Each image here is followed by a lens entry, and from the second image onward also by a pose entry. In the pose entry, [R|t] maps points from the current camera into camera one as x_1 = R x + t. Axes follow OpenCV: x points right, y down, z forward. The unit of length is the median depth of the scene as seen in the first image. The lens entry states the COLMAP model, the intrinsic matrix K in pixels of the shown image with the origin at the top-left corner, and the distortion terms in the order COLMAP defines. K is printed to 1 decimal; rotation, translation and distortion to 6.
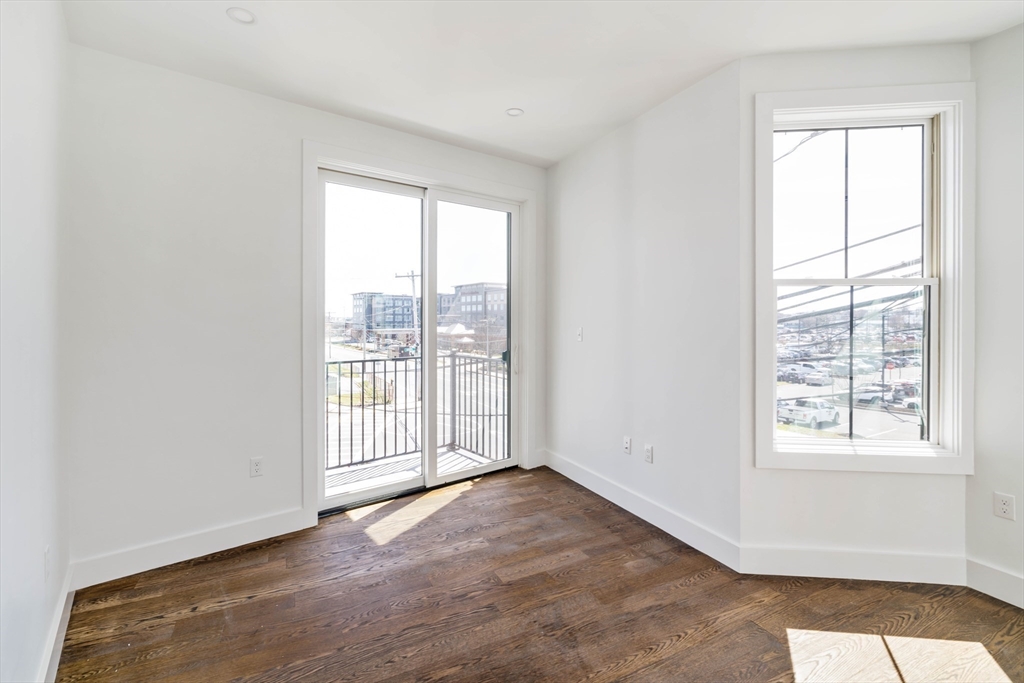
lens RADIAL K [[469.1, 0, 515.3], [0, 469.1, 326.7], [0, 0, 1]] dist [-0.001997, -0.000098]
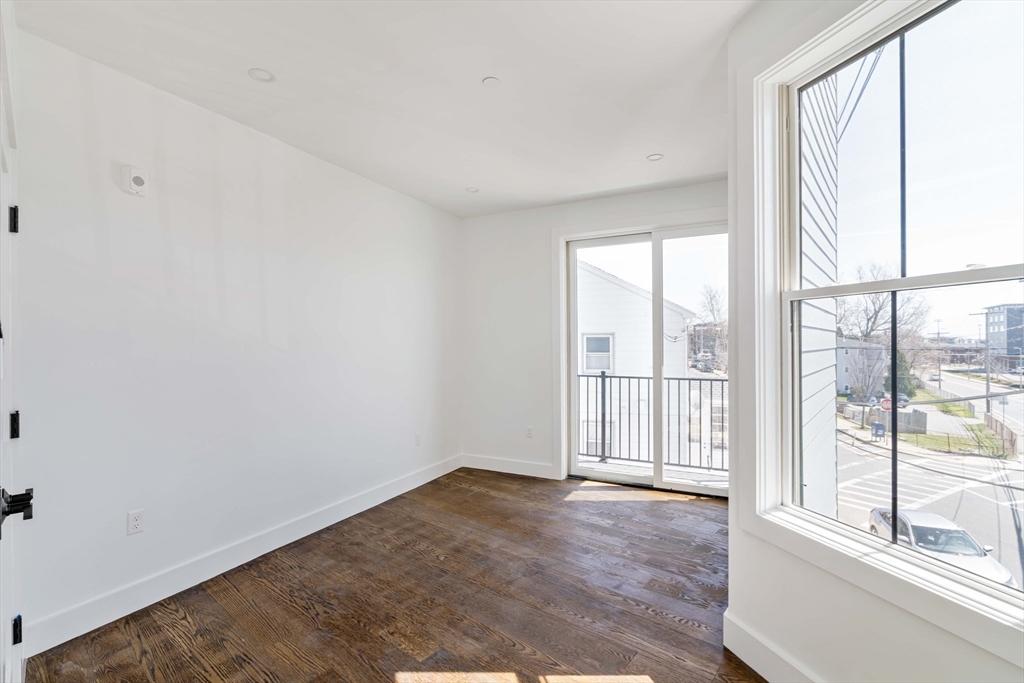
lens RADIAL K [[466.0, 0, 512.9], [0, 466.0, 359.0], [0, 0, 1]] dist [-0.001551, -0.000078]
pose [[0.408719, 0.034317, -0.912015, 0.880593], [-0.014207, 0.999411, 0.031239, -0.010796], [0.912550, 0.000190, 0.408966, 0.249092]]
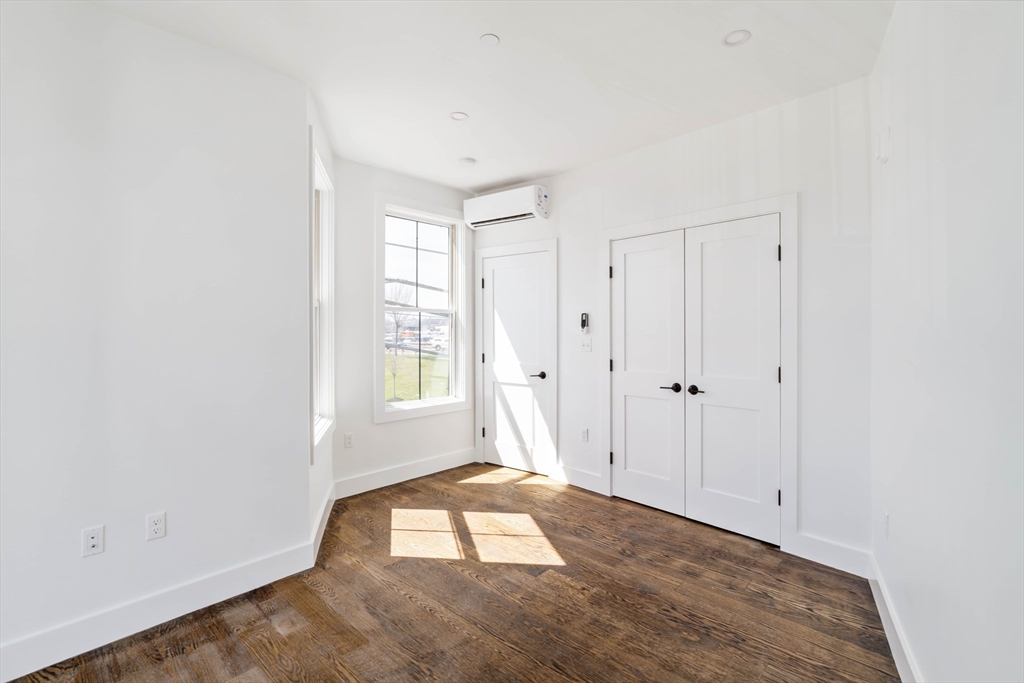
lens RADIAL K [[463.9, 0, 507.2], [0, 463.9, 321.8], [0, 0, 1]] dist [-0.004498, -0.000093]
pose [[-0.347915, 0.022023, 0.937267, -0.566380], [0.021866, 0.999643, -0.015372, -0.011134], [-0.937271, 0.015146, -0.348273, 0.773699]]
